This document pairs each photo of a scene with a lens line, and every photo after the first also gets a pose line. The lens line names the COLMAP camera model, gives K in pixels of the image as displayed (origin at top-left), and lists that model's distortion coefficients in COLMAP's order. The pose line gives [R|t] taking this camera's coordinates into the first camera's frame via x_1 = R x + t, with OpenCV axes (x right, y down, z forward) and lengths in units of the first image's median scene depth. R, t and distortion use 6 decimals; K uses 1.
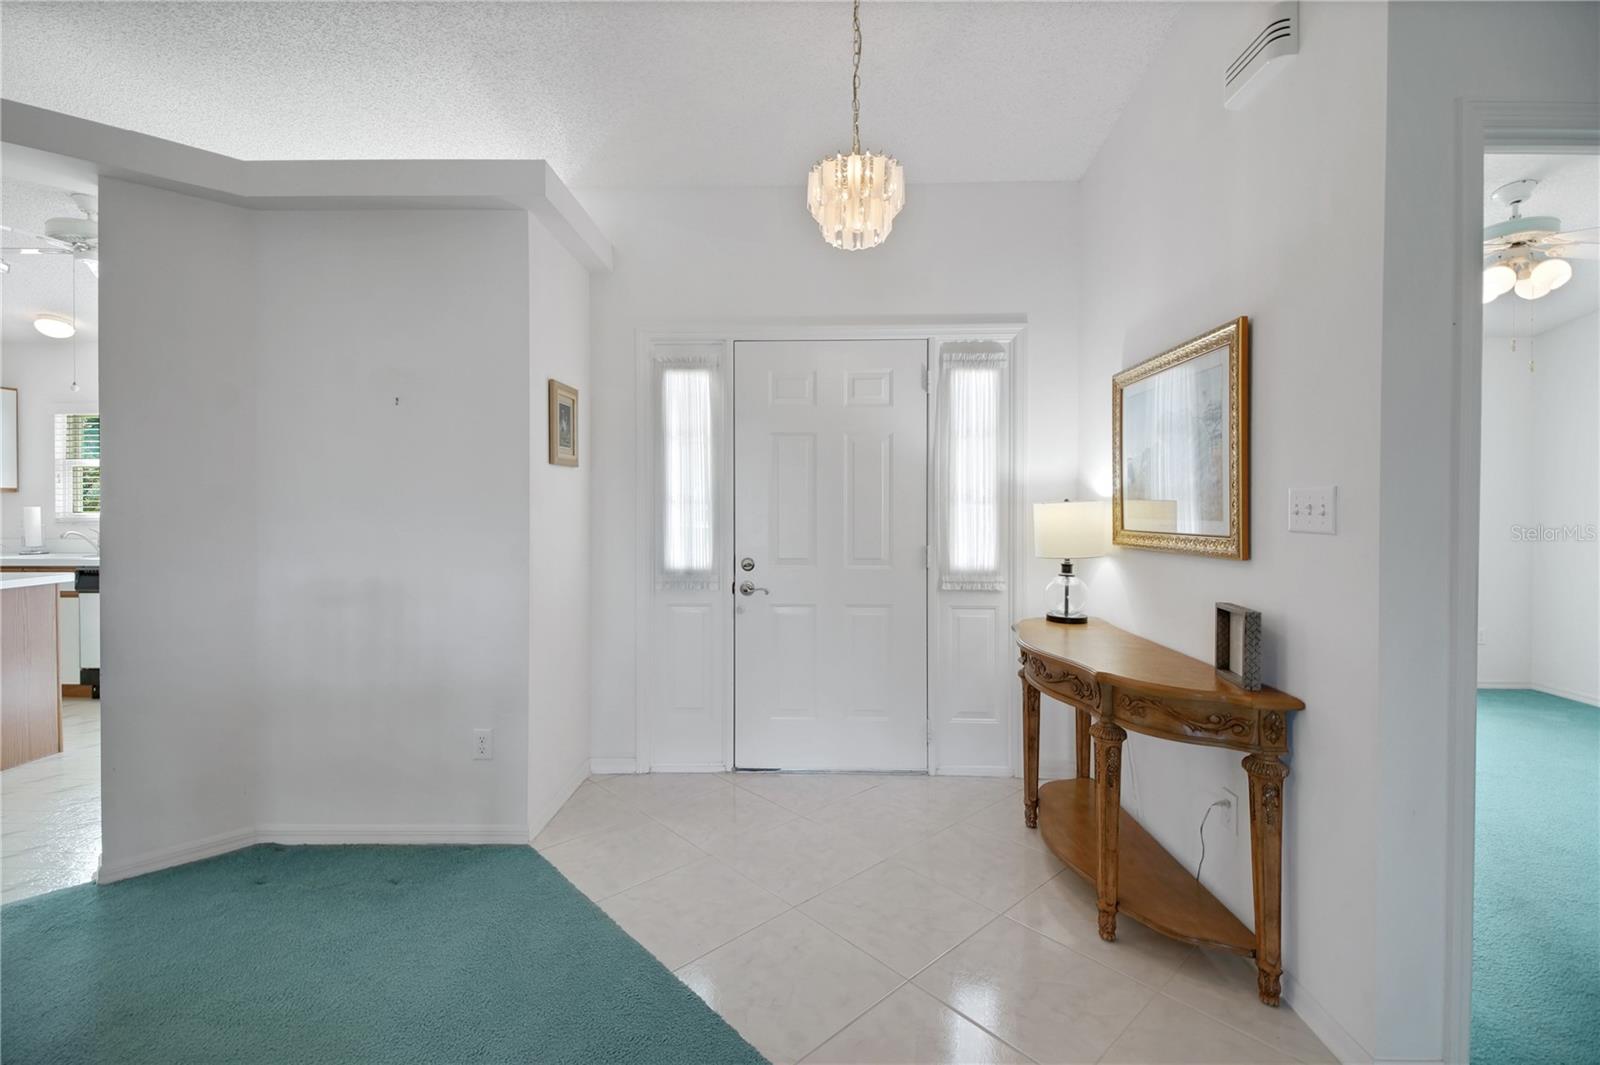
lens RADIAL K [[701.0, 0, 795.1], [0, 701.0, 508.4], [0, 0, 1]] dist [0.048634, -0.023229]
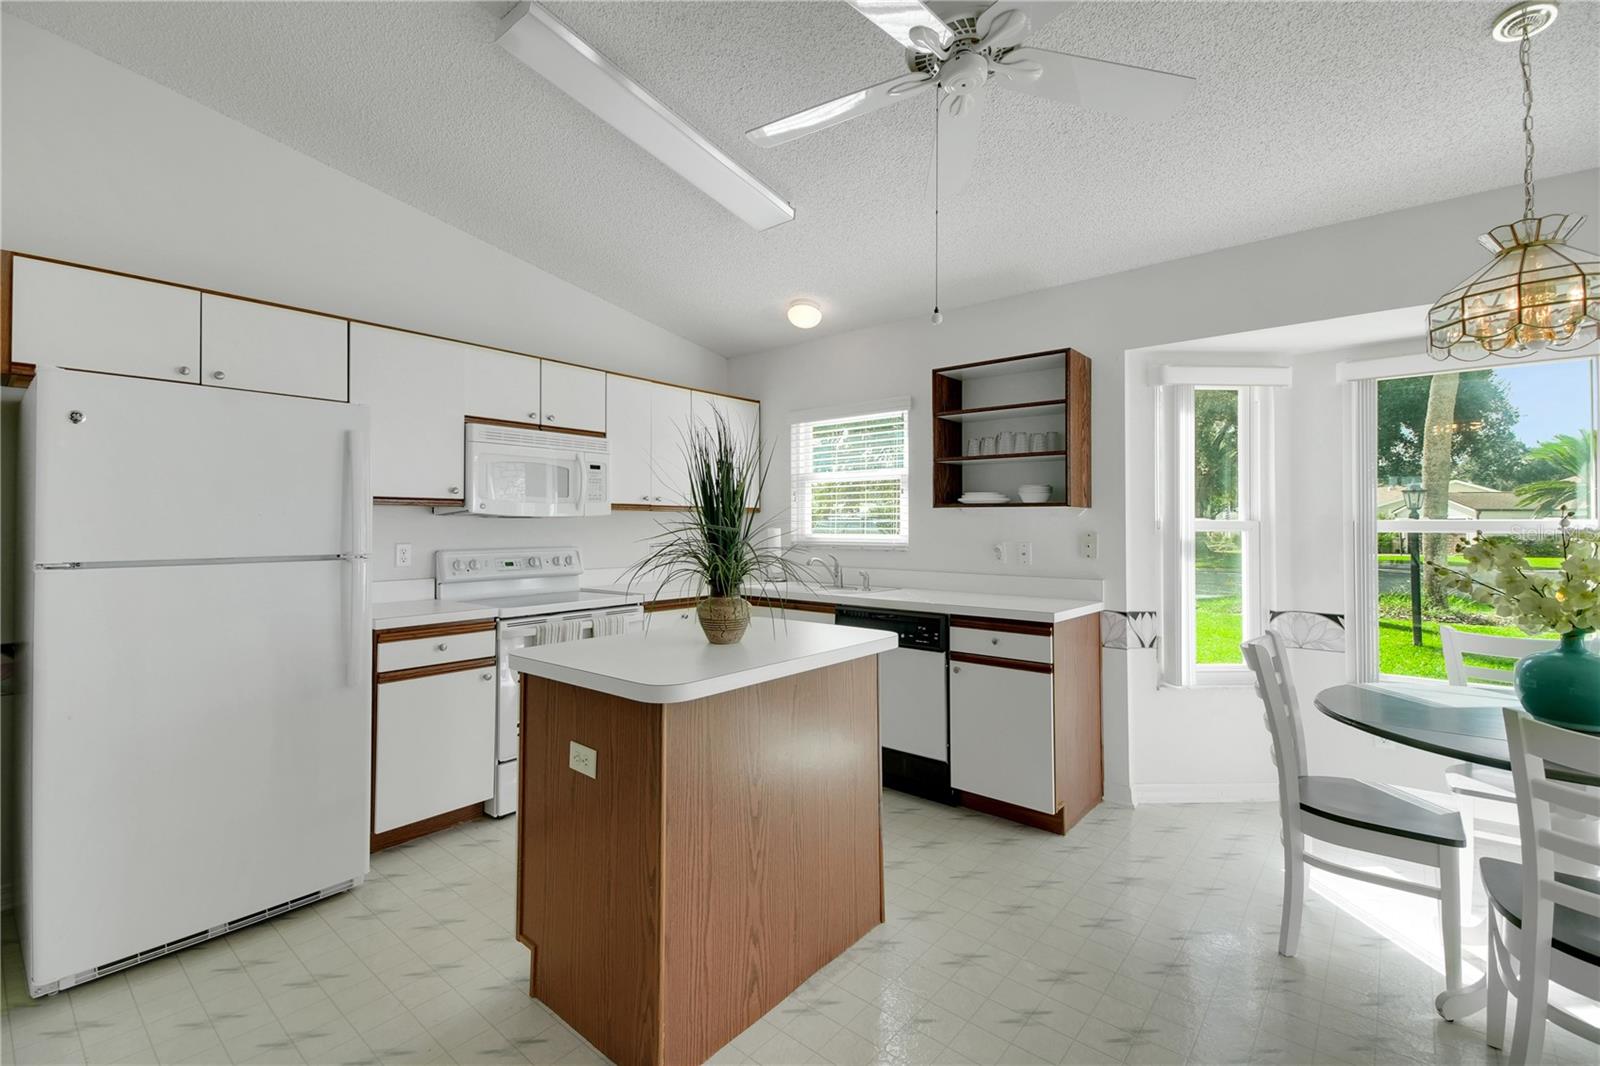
lens RADIAL K [[695.3, 0, 788.2], [0, 695.3, 514.5], [0, 0, 1]] dist [0.049438, -0.023008]
pose [[0.778303, -0.010534, -0.627801, -0.895049], [-0.004322, 0.999746, -0.022133, -0.000530], [0.627874, 0.019939, 0.778059, 0.597403]]
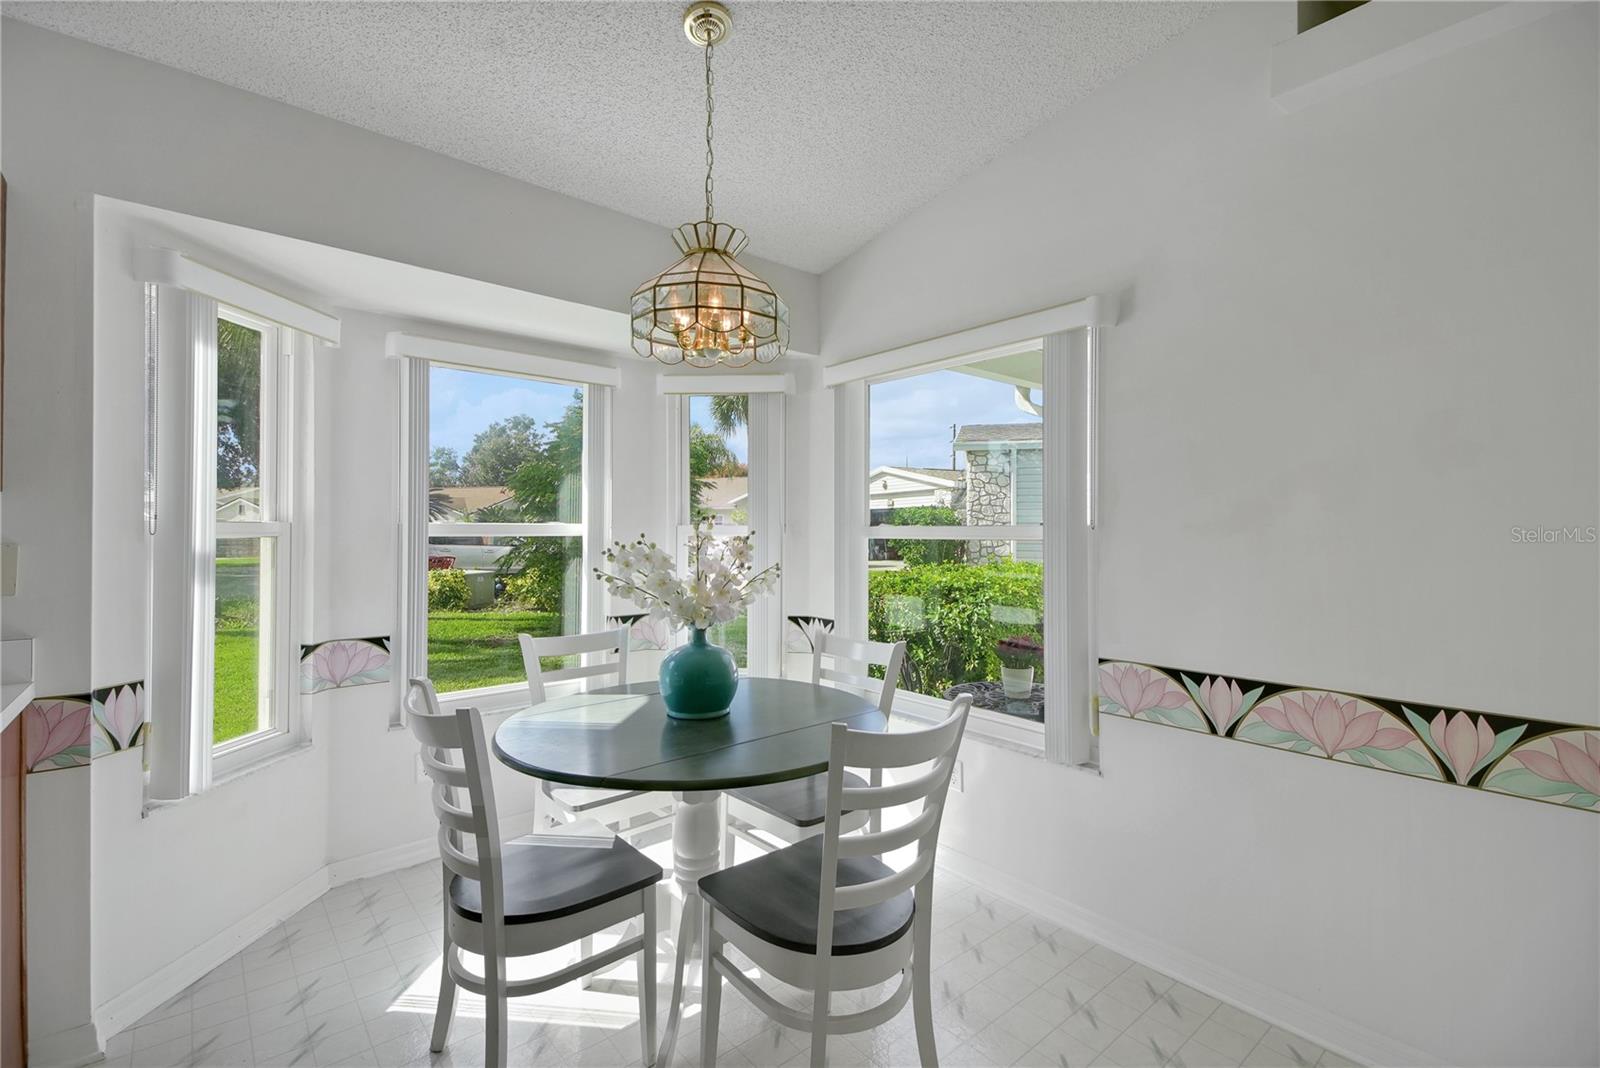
lens RADIAL K [[705.9, 0, 797.4], [0, 705.9, 526.8], [0, 0, 1]] dist [0.049325, -0.023482]
pose [[0.748517, 0.002998, 0.663109, -1.139349], [0.003703, 0.999955, -0.008700, -0.004081], [-0.663106, 0.008968, 0.748472, 0.963888]]
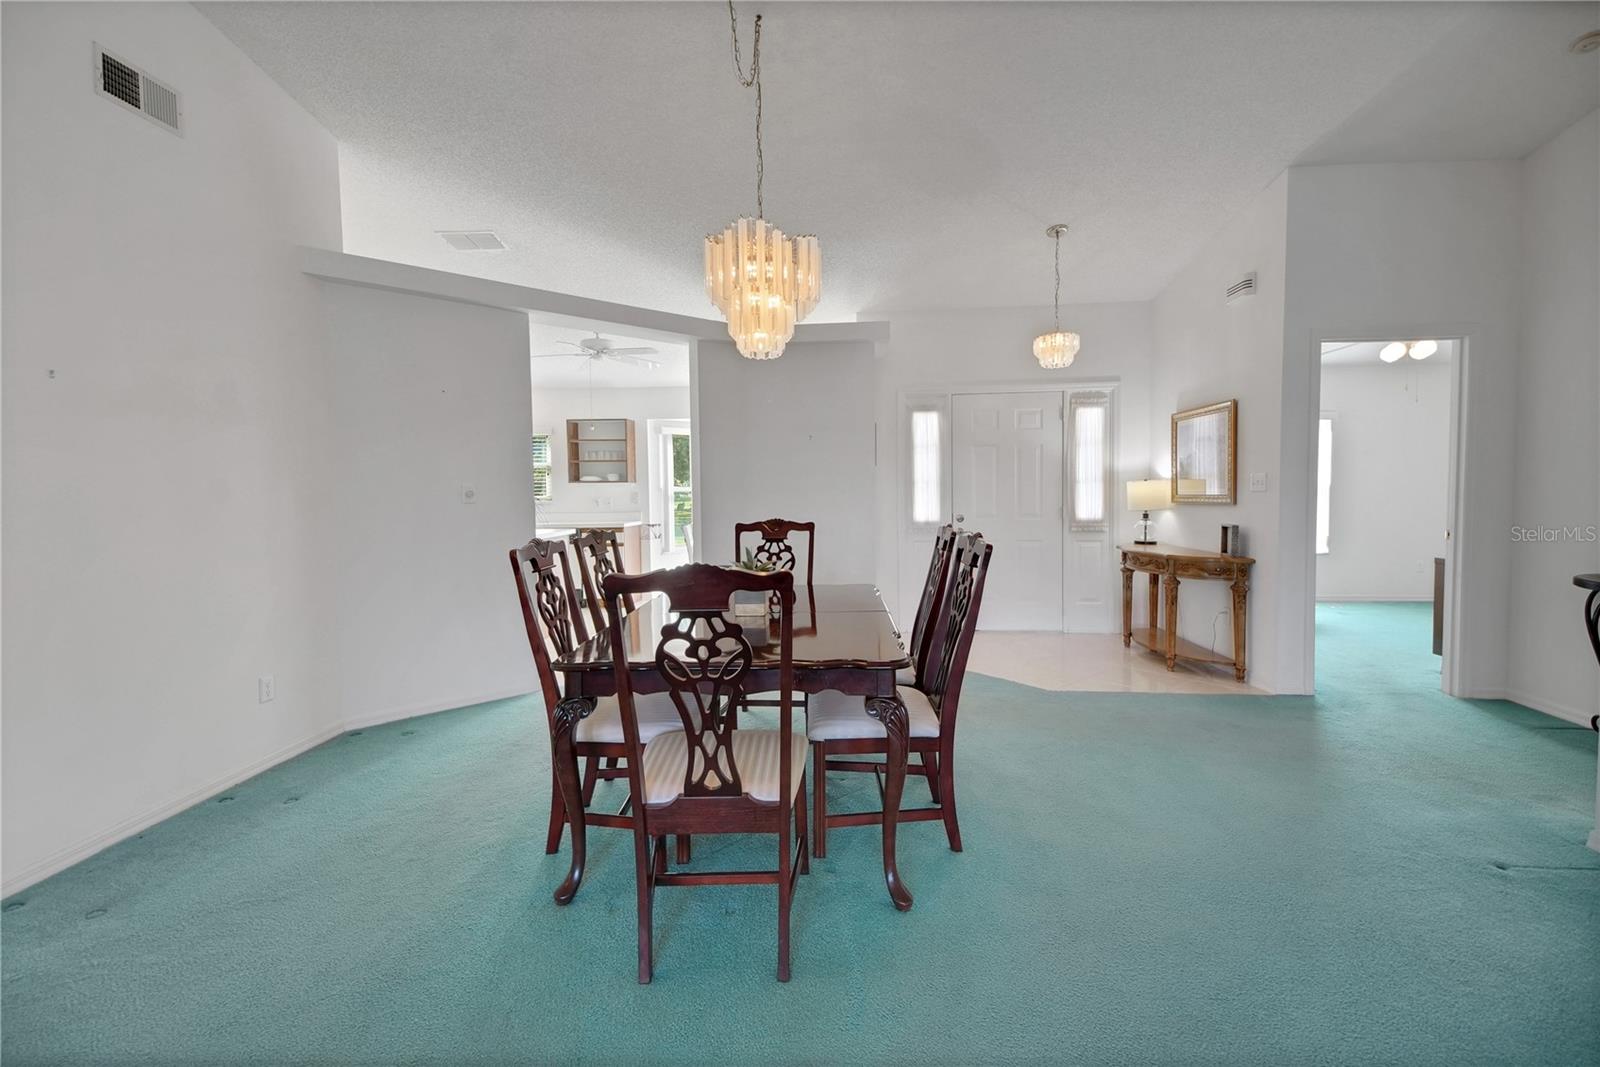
lens RADIAL K [[695.3, 0, 788.2], [0, 695.3, 515.0], [0, 0, 1]] dist [0.049438, -0.023008]
pose [[0.998557, -0.012687, -0.052187, -0.480492], [0.014377, 0.999380, 0.032134, 0.008089], [0.051747, -0.032838, 0.998120, -0.944940]]
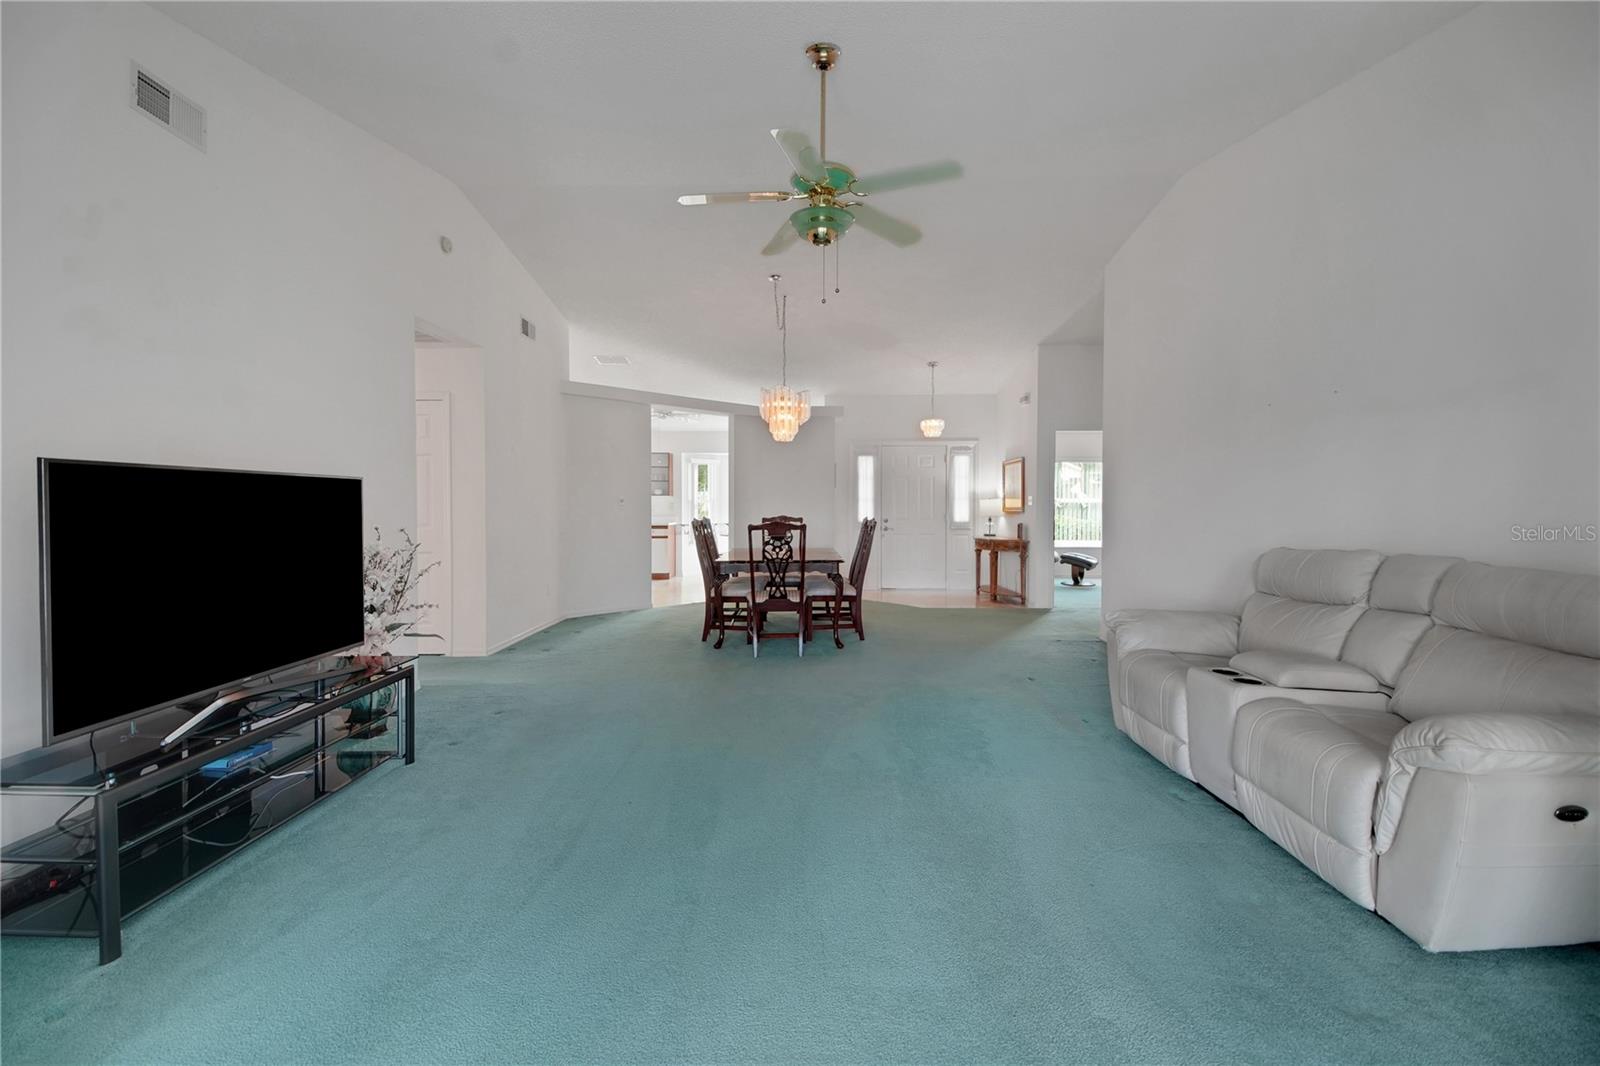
lens RADIAL K [[695.3, 0, 788.2], [0, 695.3, 514.5], [0, 0, 1]] dist [0.049438, -0.023008]
pose [[1.000000, -0.000786, 0.000295, -0.558848], [0.000784, 0.999954, 0.009552, 0.030210], [-0.000303, -0.009552, 0.999954, -2.268741]]
